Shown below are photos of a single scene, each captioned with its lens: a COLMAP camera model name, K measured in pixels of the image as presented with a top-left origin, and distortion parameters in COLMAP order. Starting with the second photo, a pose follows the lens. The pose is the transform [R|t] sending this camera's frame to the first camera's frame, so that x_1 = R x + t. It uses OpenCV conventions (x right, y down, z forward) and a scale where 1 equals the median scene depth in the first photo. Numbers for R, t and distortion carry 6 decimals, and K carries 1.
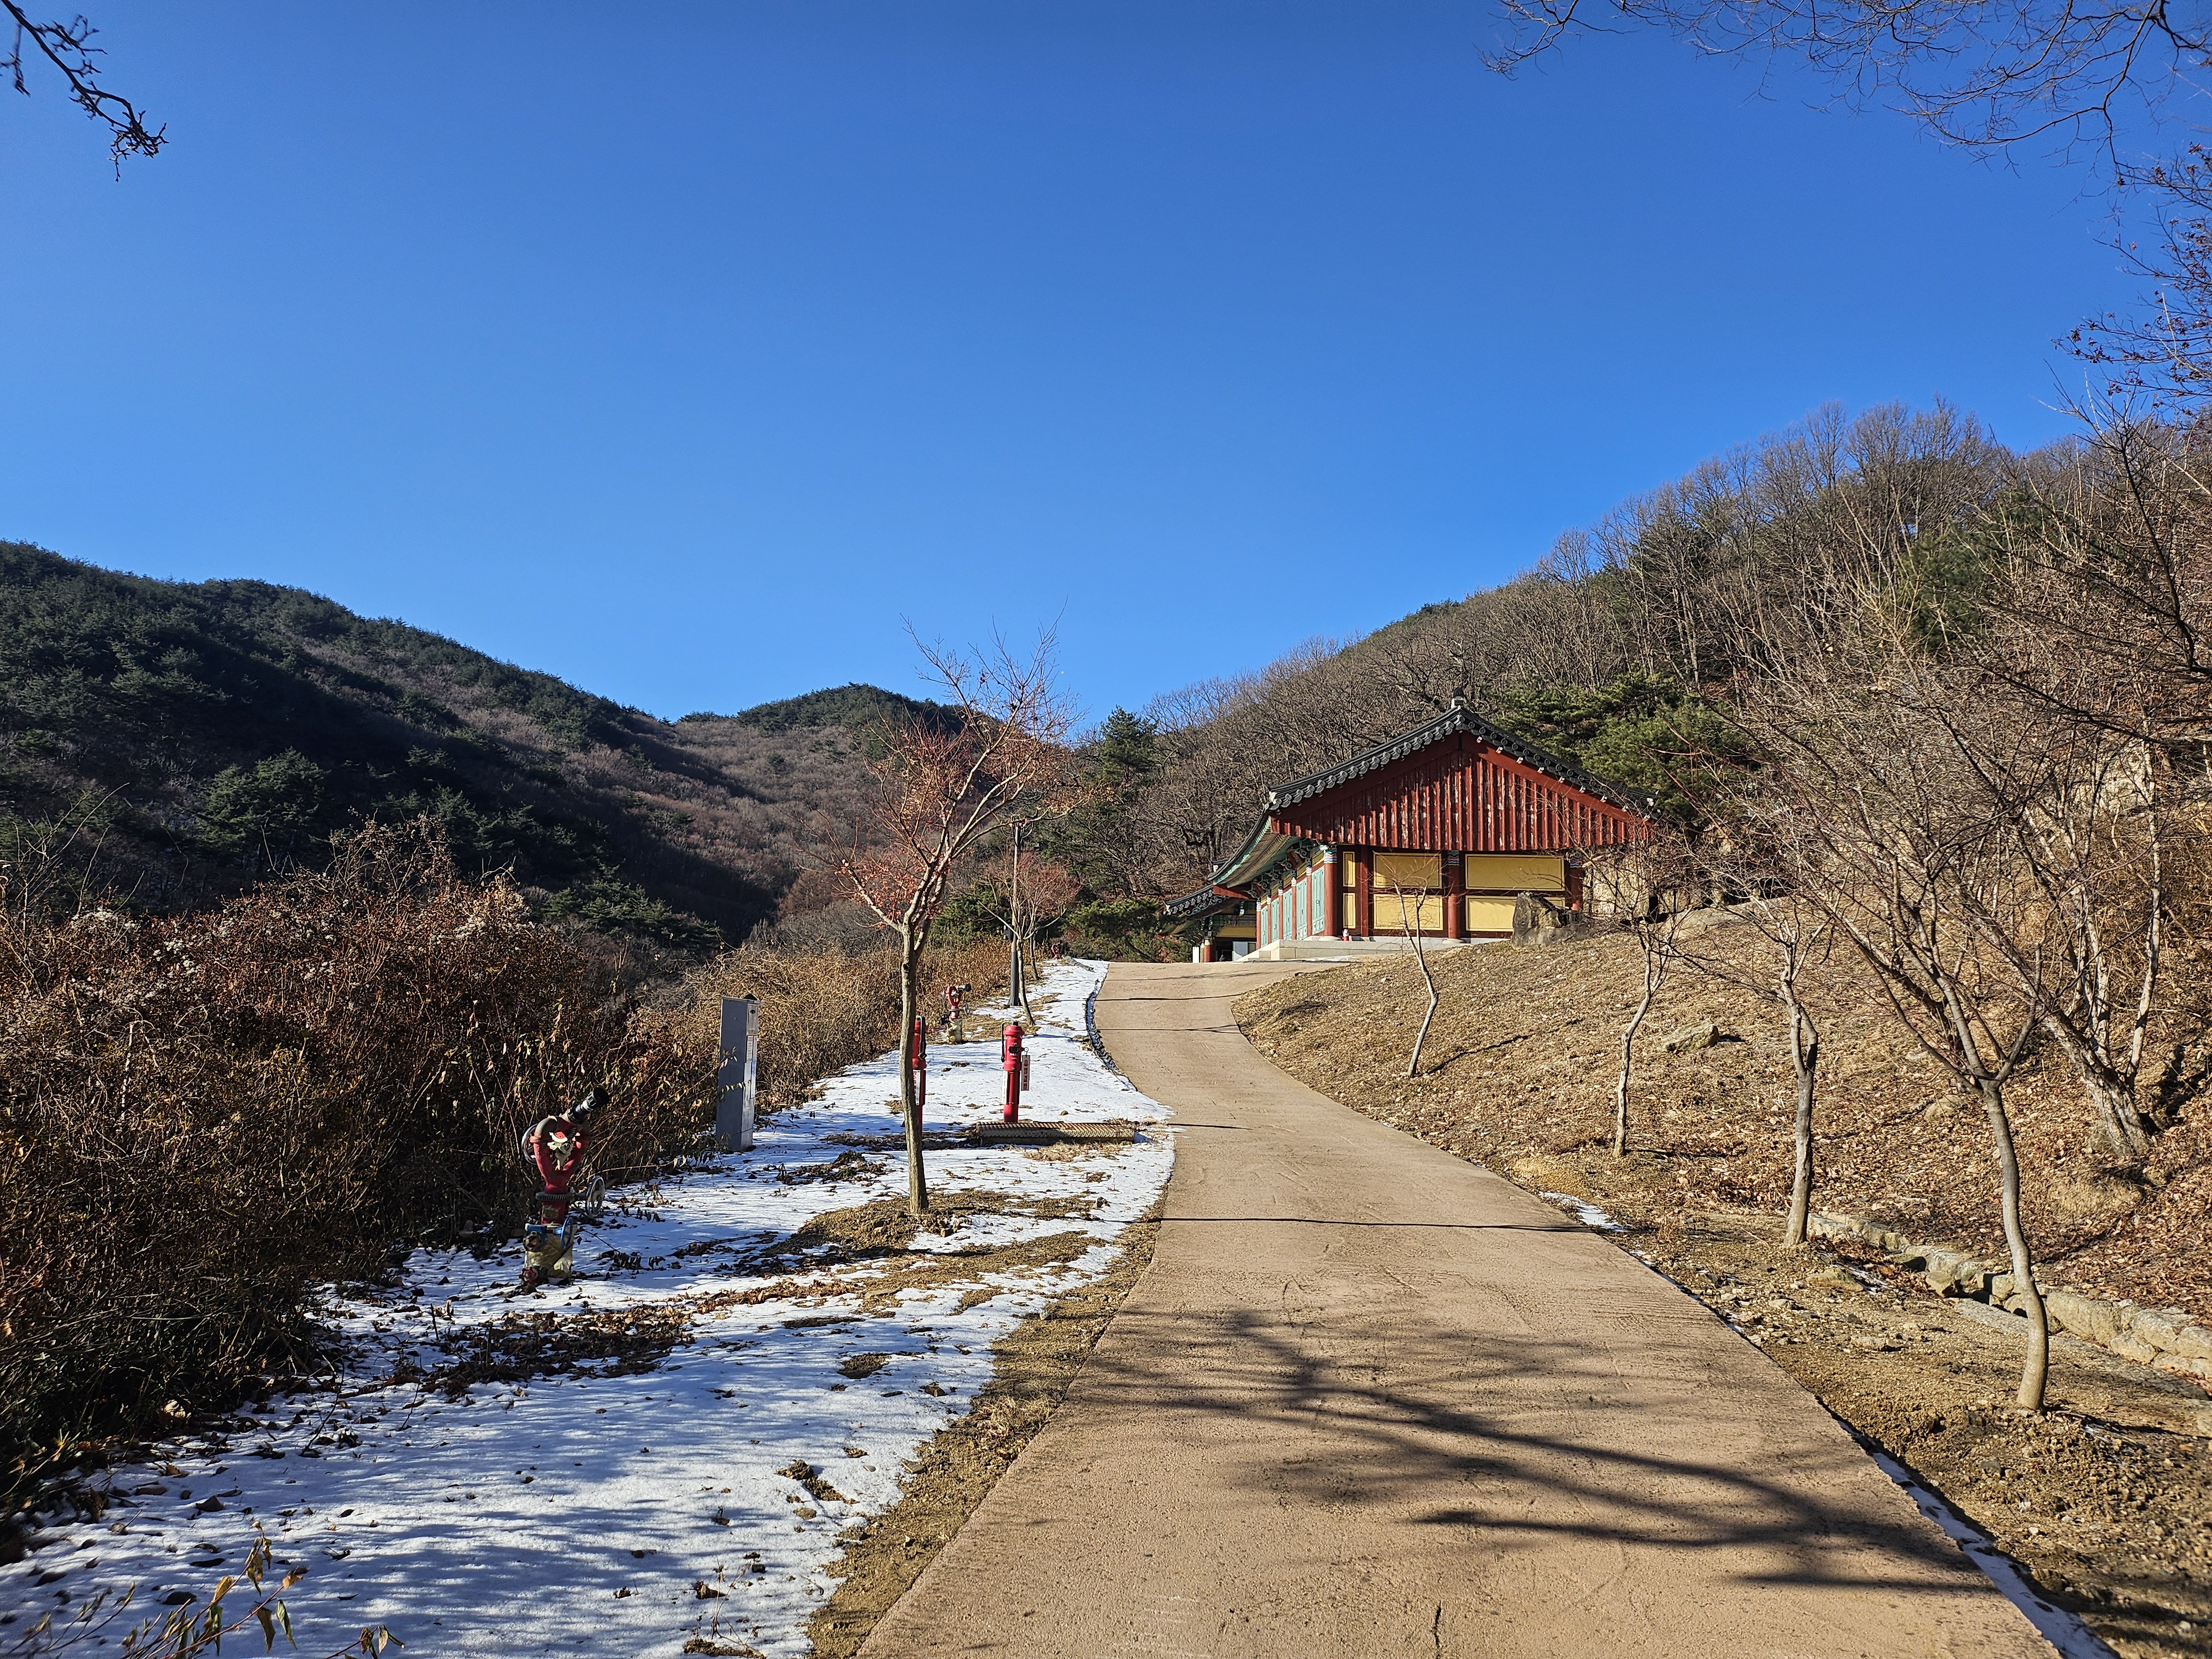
lens RADIAL K [[1558.1, 0, 1106.0], [0, 1558.1, 829.5], [0, 0, 1]] dist [0.037720, -0.004307]
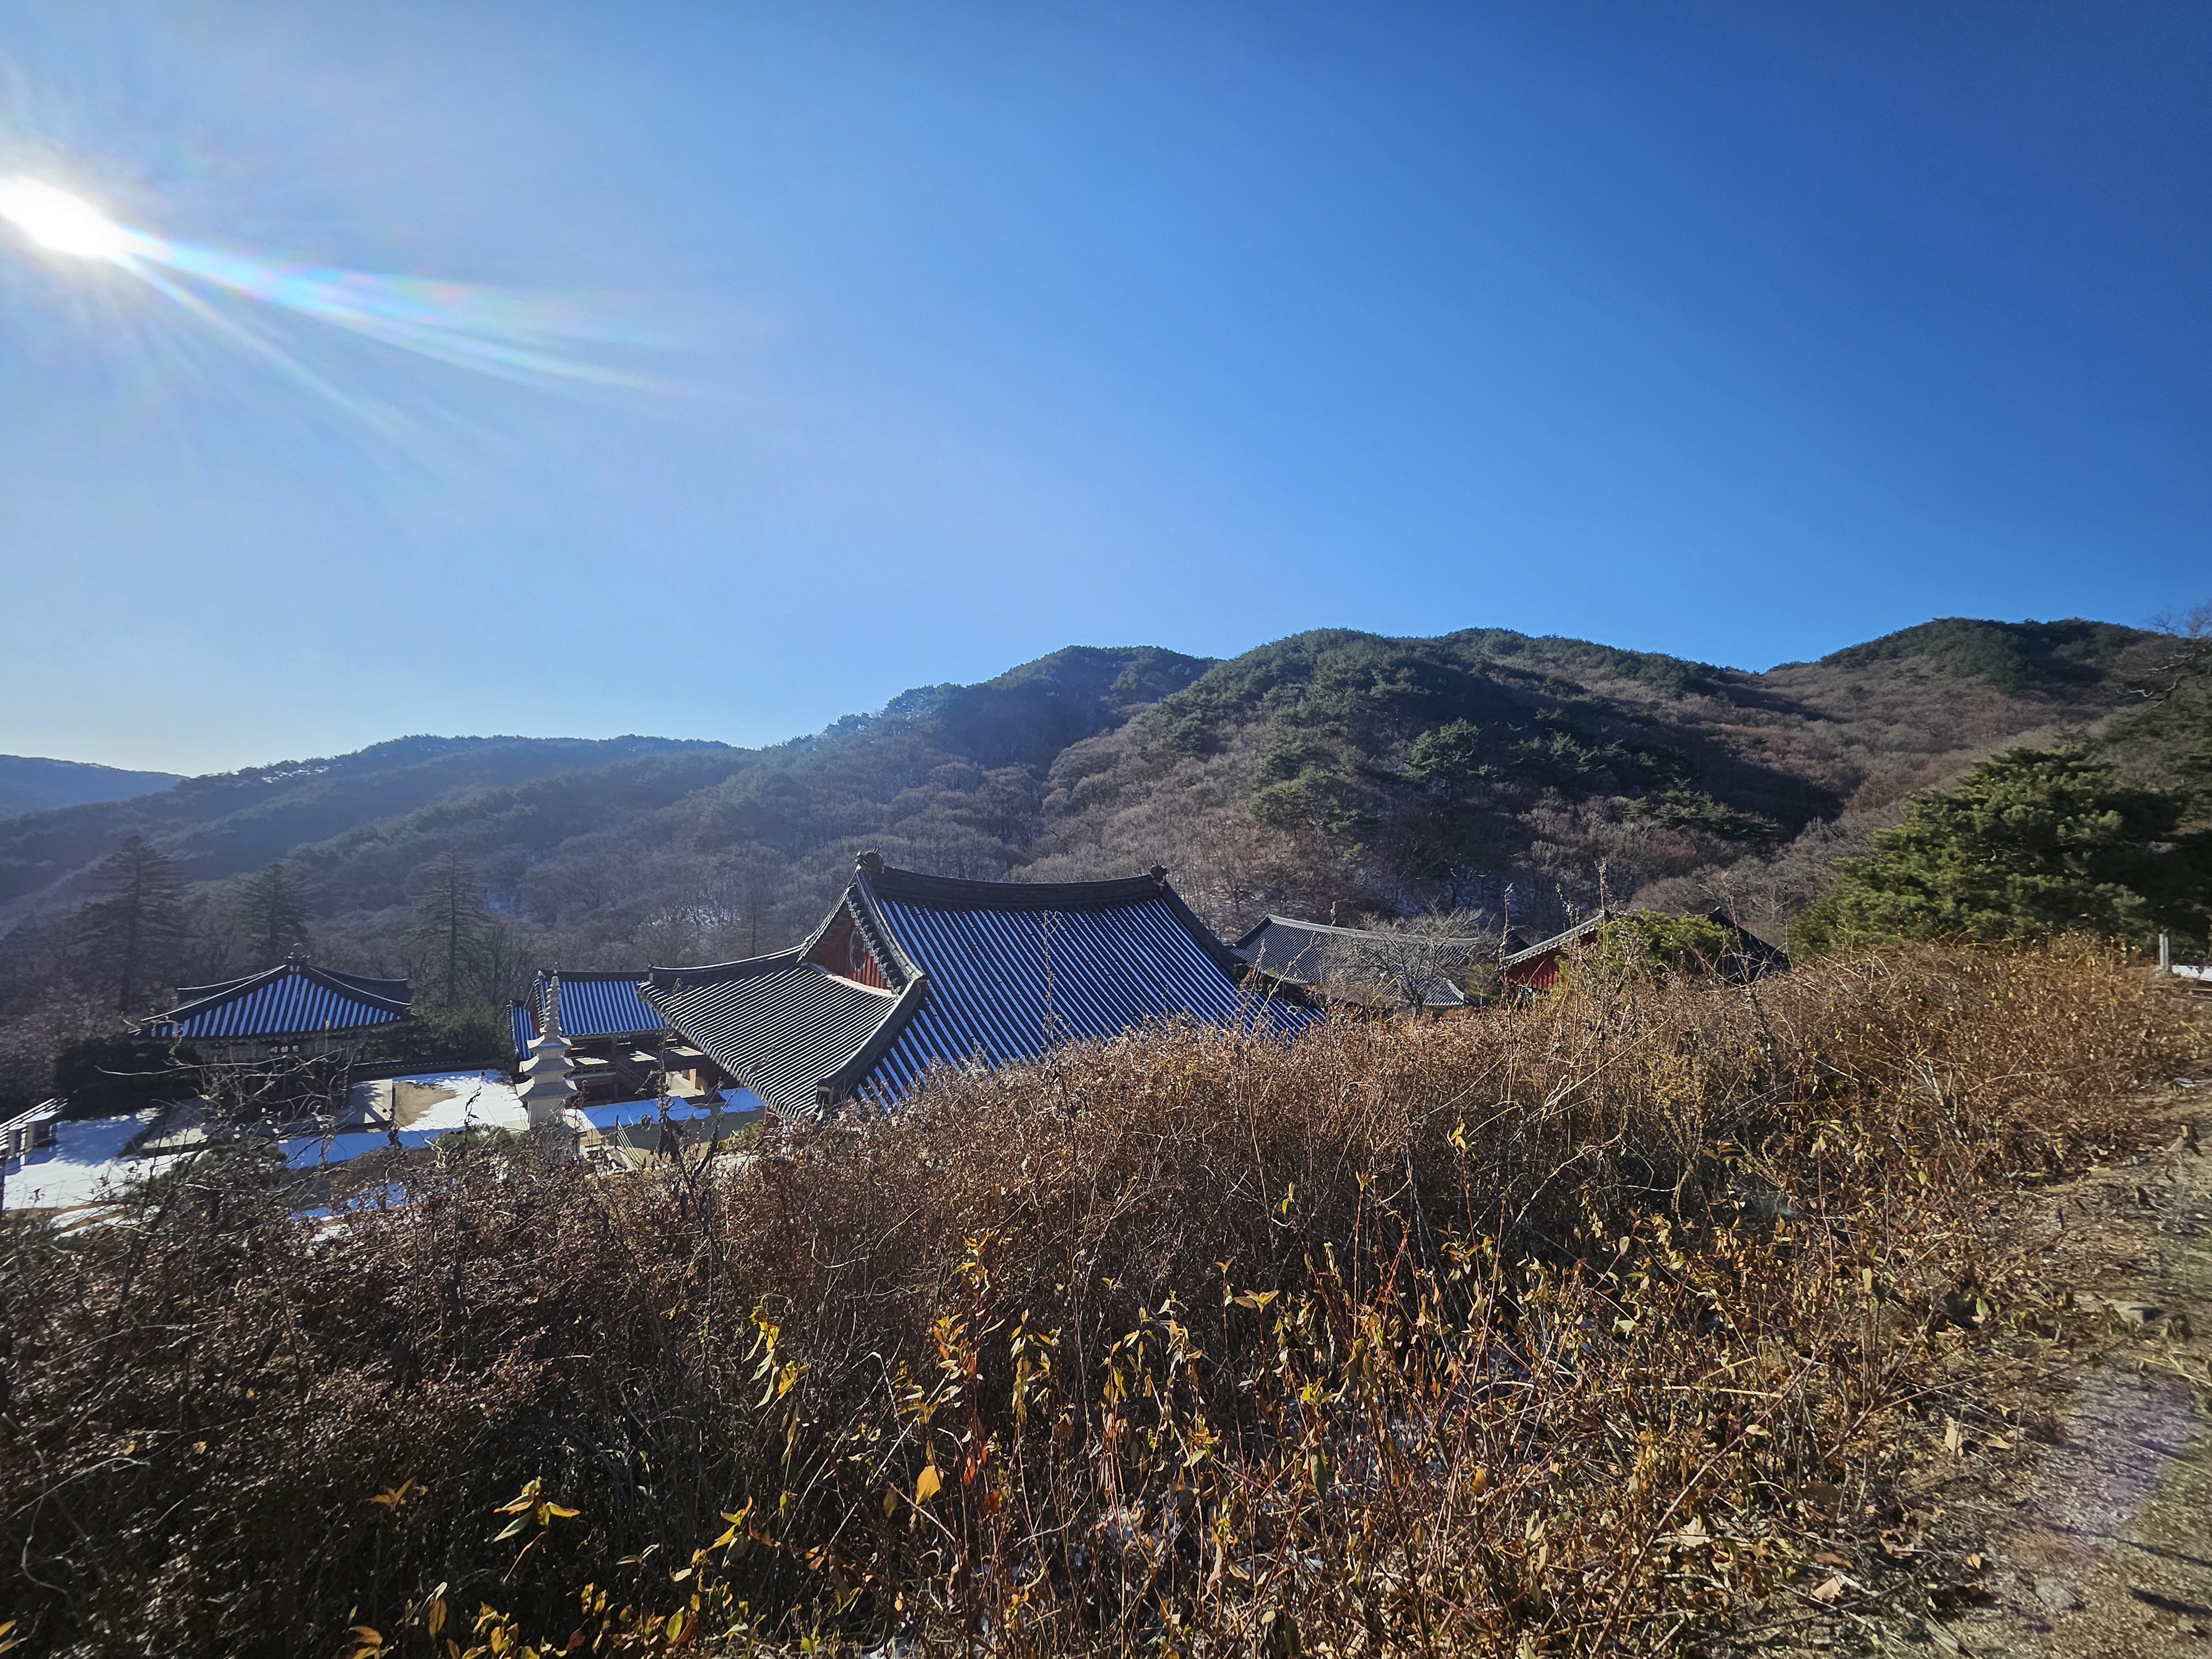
lens RADIAL K [[873.6, 0, 1108.1], [0, 873.6, 814.3], [0, 0, 1]] dist [-0.000018, -0.000163]
pose [[0.594228, -0.020804, -0.804028, -0.003738], [0.063496, 0.997759, 0.021111, 0.004663], [0.801786, -0.063597, 0.594217, 0.111492]]
